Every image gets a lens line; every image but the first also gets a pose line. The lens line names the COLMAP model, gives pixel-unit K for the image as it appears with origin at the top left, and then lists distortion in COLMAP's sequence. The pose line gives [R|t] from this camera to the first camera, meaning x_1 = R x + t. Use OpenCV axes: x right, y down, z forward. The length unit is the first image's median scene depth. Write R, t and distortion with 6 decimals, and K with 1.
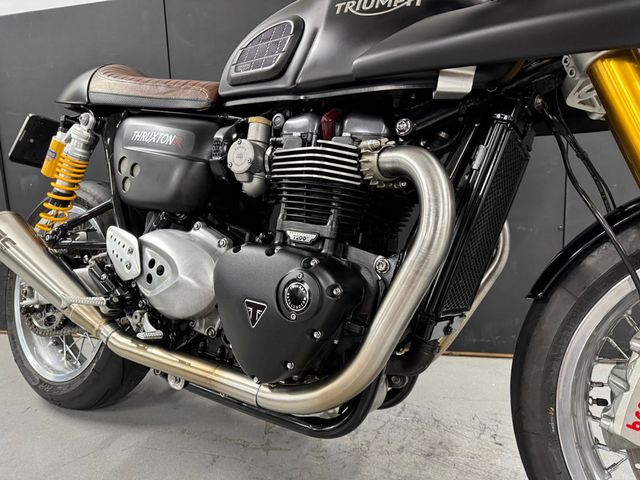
lens RADIAL K [[456.2, 0, 313.6], [0, 456.2, 241.5], [0, 0, 1]] dist [0.041417, -0.060750]
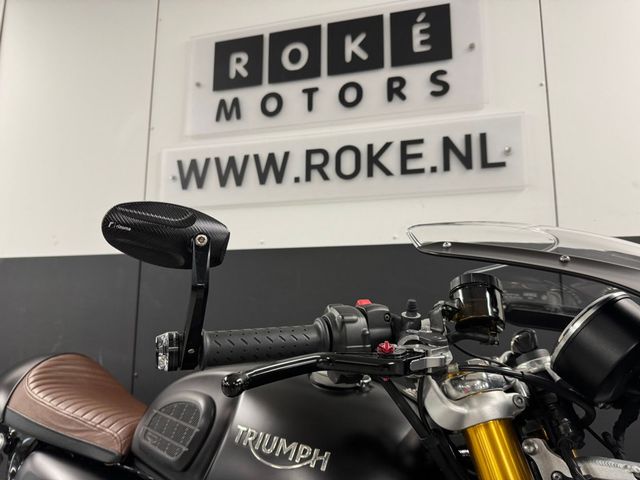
lens RADIAL K [[456.2, 0, 318.3], [0, 456.2, 240.3], [0, 0, 1]] dist [0.041417, -0.060750]
pose [[0.997680, 0.037770, -0.056645, 0.191529], [-0.053425, 0.950050, -0.307490, -0.497174], [0.042202, 0.309803, 0.949864, 0.108526]]
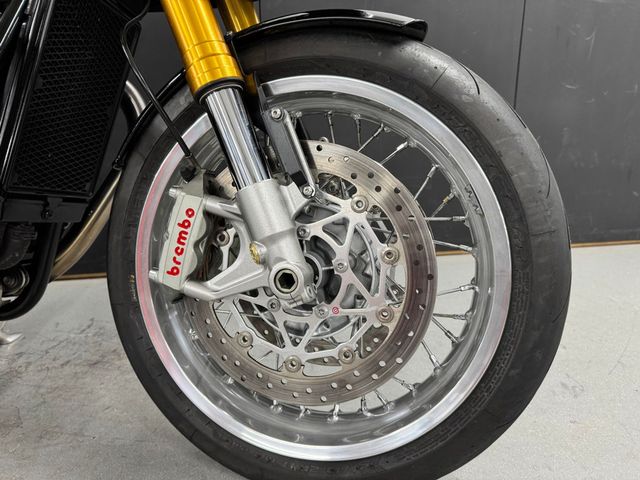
lens RADIAL K [[456.2, 0, 317.3], [0, 456.2, 249.2], [0, 0, 1]] dist [0.041417, -0.060750]
pose [[0.916886, -0.080115, 0.391027, 0.366395], [0.033057, 0.991525, 0.125637, 0.143566], [-0.397779, -0.102268, 0.911764, -0.034087]]
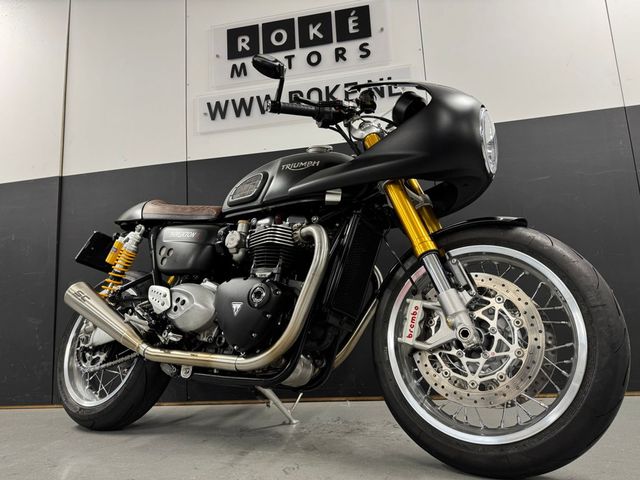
lens RADIAL K [[456.2, 0, 316.4], [0, 456.2, 236.8], [0, 0, 1]] dist [0.041417, -0.060750]
pose [[0.999505, -0.005697, 0.030937, 0.118542], [0.015591, 0.943888, -0.329897, 0.408404], [-0.027322, 0.330216, 0.943510, -0.732566]]
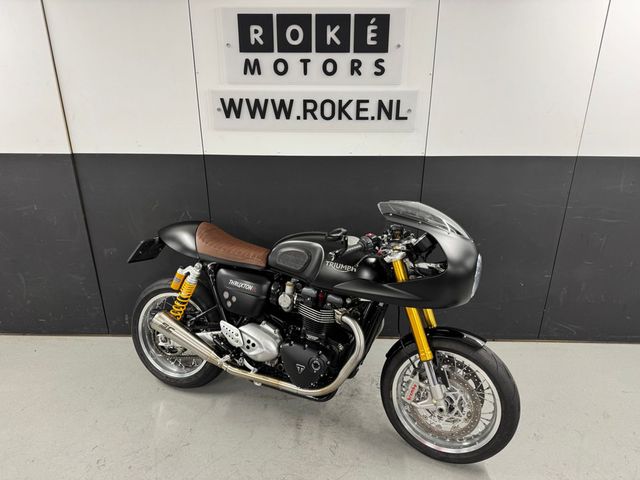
lens RADIAL K [[456.2, 0, 316.1], [0, 456.2, 243.7], [0, 0, 1]] dist [0.041417, -0.060750]
pose [[0.978673, -0.037820, 0.201913, -0.485230], [-0.007313, 0.975869, 0.218236, -1.044162], [-0.205294, -0.215058, 0.954780, -1.376285]]
